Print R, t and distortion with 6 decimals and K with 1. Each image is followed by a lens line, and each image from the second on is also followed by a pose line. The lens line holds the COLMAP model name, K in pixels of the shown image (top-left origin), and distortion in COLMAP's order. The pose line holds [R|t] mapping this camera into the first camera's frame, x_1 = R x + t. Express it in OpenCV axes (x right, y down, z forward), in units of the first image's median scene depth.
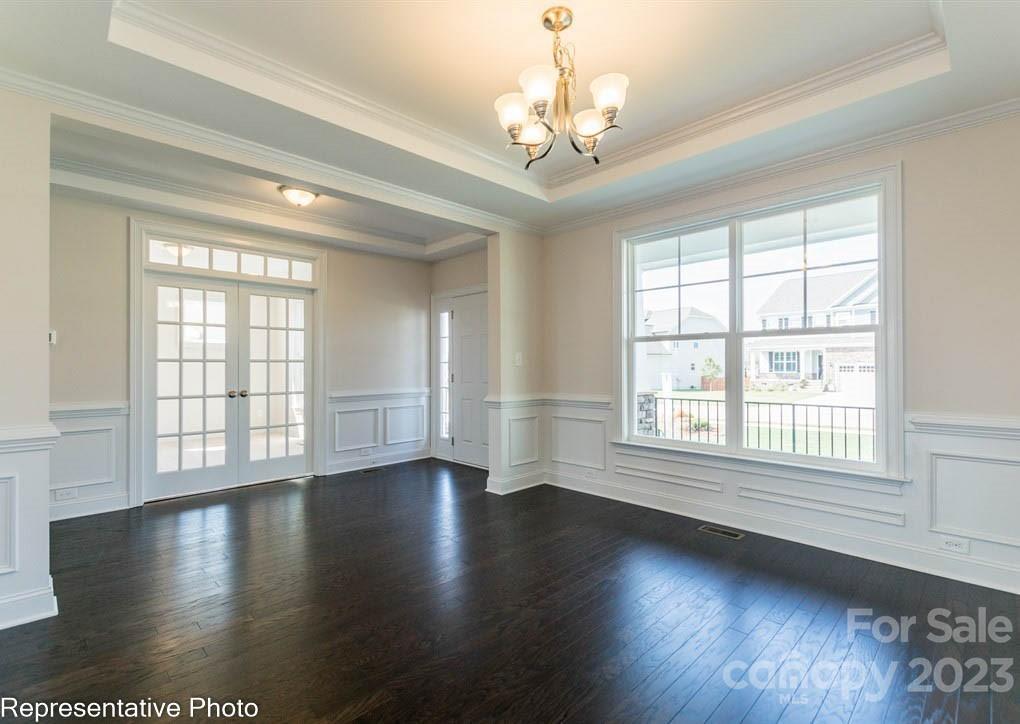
lens RADIAL K [[478.0, 0, 508.2], [0, 478.0, 370.8], [0, 0, 1]] dist [0.001459, 0.000416]
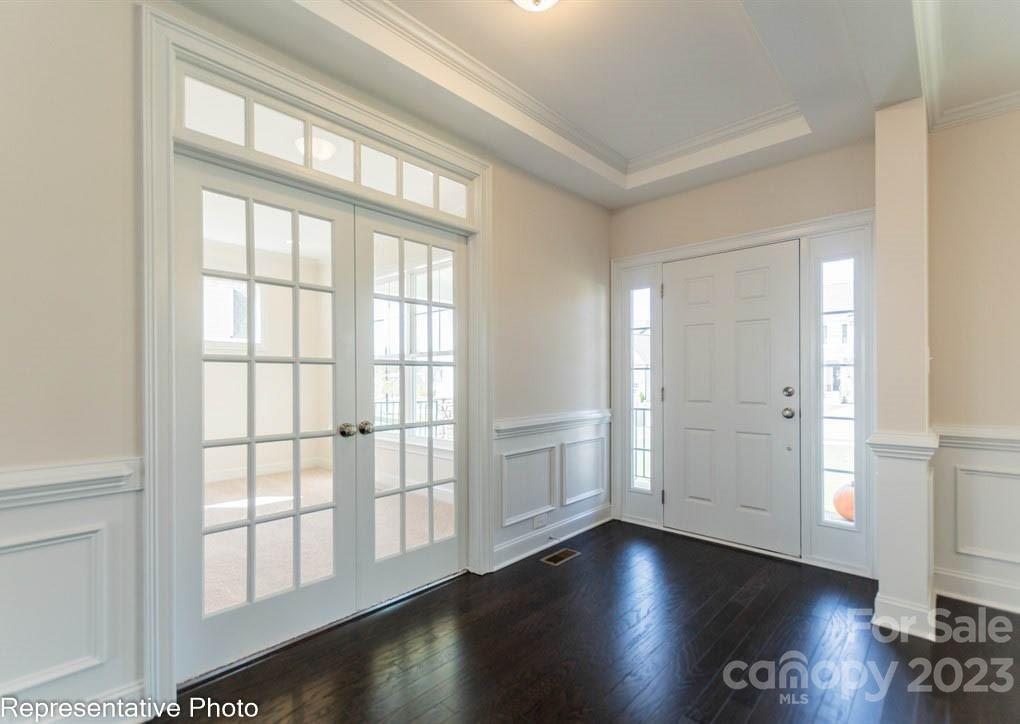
lens RADIAL K [[478.0, 0, 506.1], [0, 478.0, 384.2], [0, 0, 1]] dist [0.001459, 0.000416]
pose [[0.997948, 0.000670, 0.064023, -0.429393], [-0.001047, 0.999982, 0.005861, -0.000807], [-0.064018, -0.005916, 0.997931, 0.484558]]
